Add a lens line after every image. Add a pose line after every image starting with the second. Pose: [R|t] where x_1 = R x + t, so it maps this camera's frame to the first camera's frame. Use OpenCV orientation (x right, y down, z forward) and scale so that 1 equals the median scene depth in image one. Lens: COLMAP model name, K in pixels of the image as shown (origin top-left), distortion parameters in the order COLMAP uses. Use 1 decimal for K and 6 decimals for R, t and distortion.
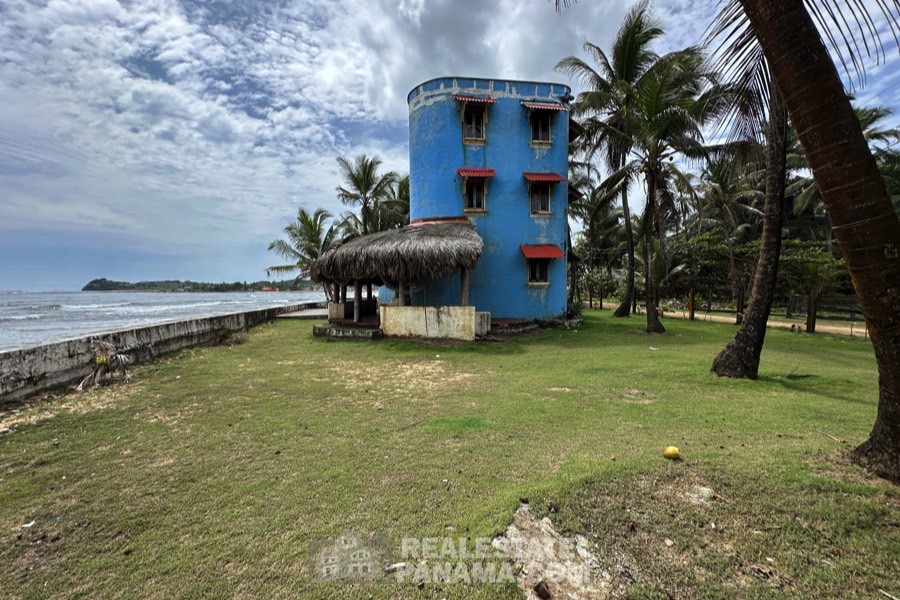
lens RADIAL K [[372.8, 0, 454.3], [0, 372.8, 300.4], [0, 0, 1]] dist [0.004203, -0.001165]
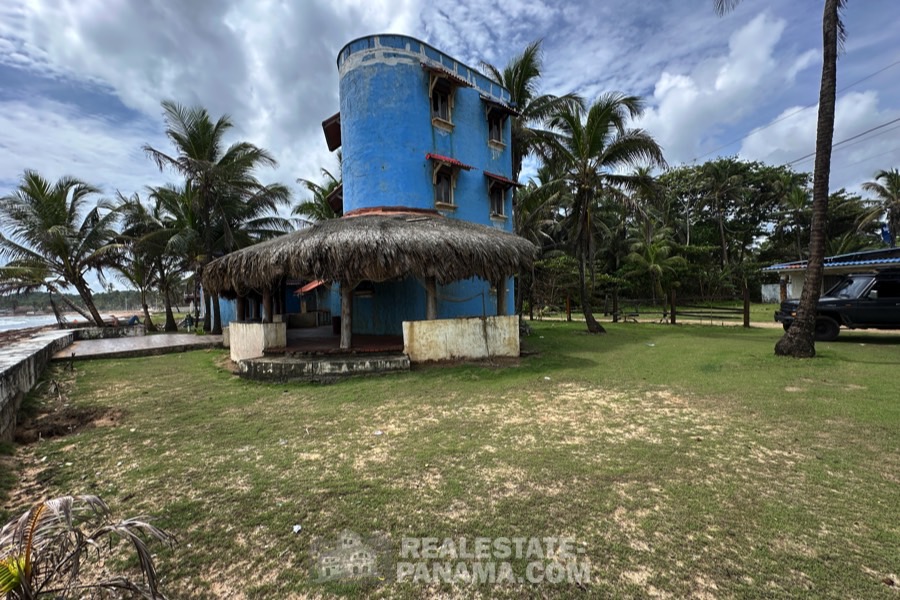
lens RADIAL K [[372.8, 0, 452.6], [0, 372.8, 299.7], [0, 0, 1]] dist [0.004203, -0.001165]
pose [[0.818122, -0.018810, 0.574737, -0.427215], [0.043567, 0.998620, -0.029333, -0.000148], [-0.573392, 0.049038, 0.817812, 0.309041]]
